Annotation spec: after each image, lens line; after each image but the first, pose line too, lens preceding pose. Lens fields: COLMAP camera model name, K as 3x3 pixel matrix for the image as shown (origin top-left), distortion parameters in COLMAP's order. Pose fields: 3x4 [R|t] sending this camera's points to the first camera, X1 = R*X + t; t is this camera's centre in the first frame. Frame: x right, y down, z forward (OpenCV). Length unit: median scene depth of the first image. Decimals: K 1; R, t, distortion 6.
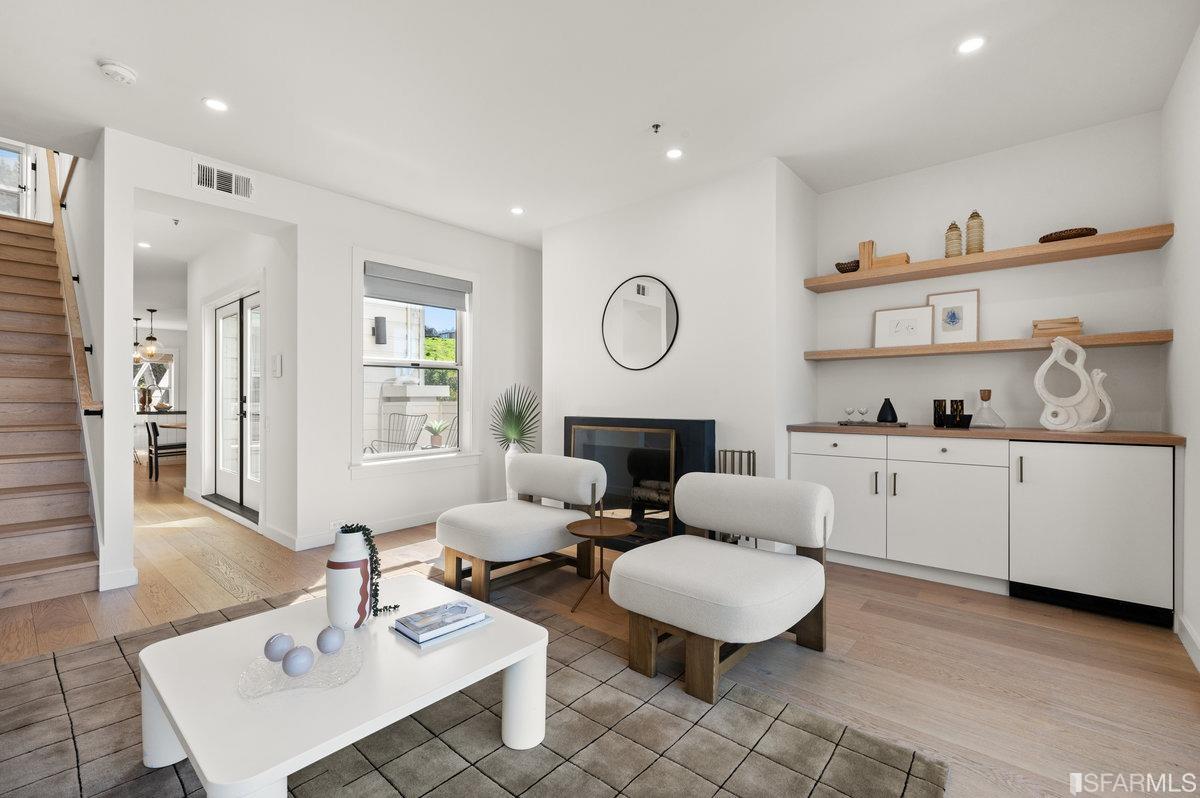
lens RADIAL K [[514.1, 0, 597.8], [0, 514.1, 410.9], [0, 0, 1]] dist [-0.005157, 0.001103]
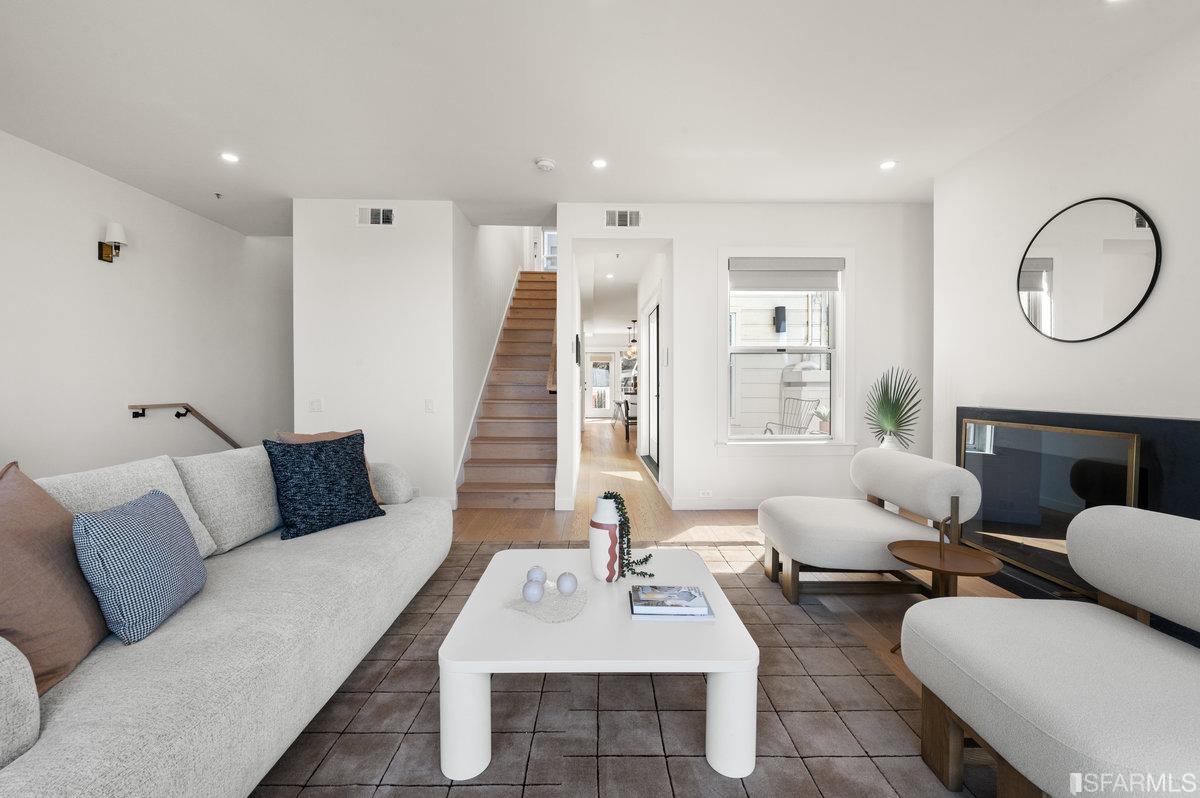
lens RADIAL K [[482.0, 0, 599.7], [0, 482.0, 395.0], [0, 0, 1]] dist [-0.002311, 0.000048]
pose [[0.663832, 0.019005, -0.747640, 0.170560], [-0.019358, 0.999779, 0.008226, -0.003305], [0.747631, 0.009012, 0.664053, 0.140381]]
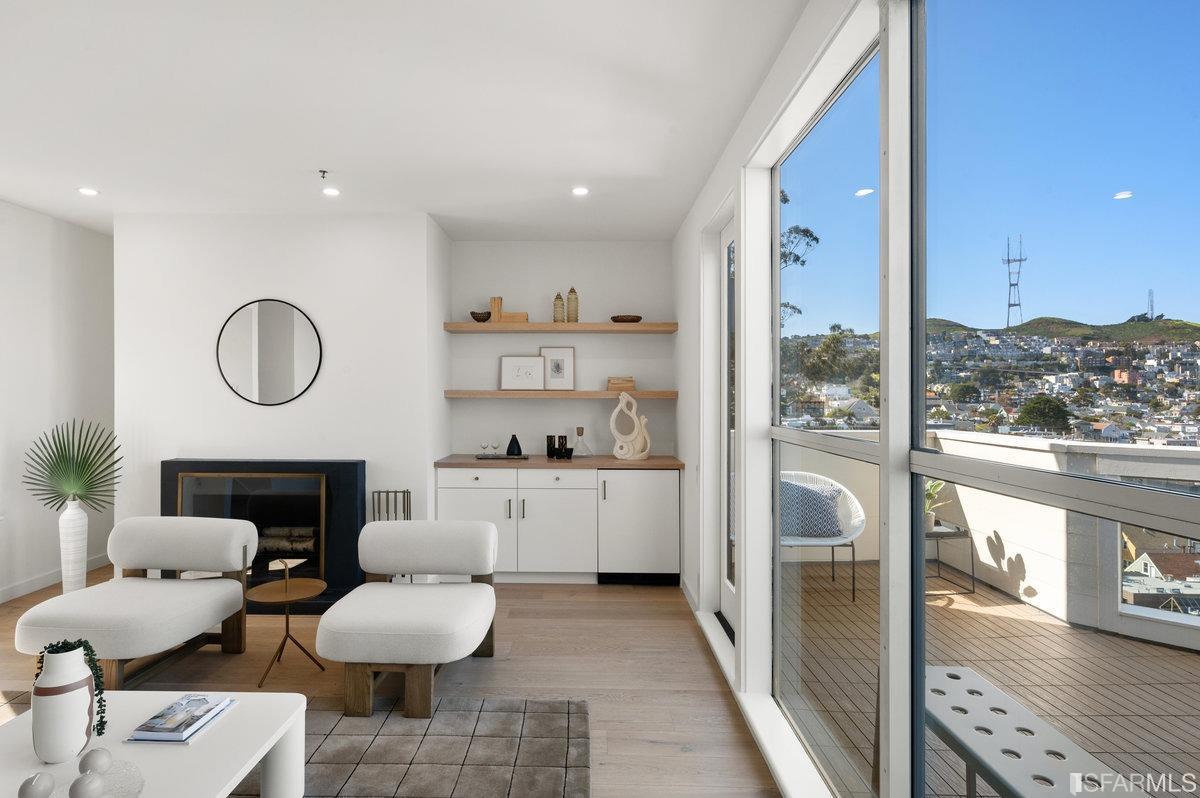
lens RADIAL K [[632.6, 0, 574.1], [0, 632.6, 403.3], [0, 0, 1]] dist [0.001507, 0.002124]
pose [[0.771255, -0.003955, 0.636514, -0.270760], [0.007868, 0.999964, -0.003320, -0.097461], [-0.636478, 0.007569, 0.771258, -0.221089]]
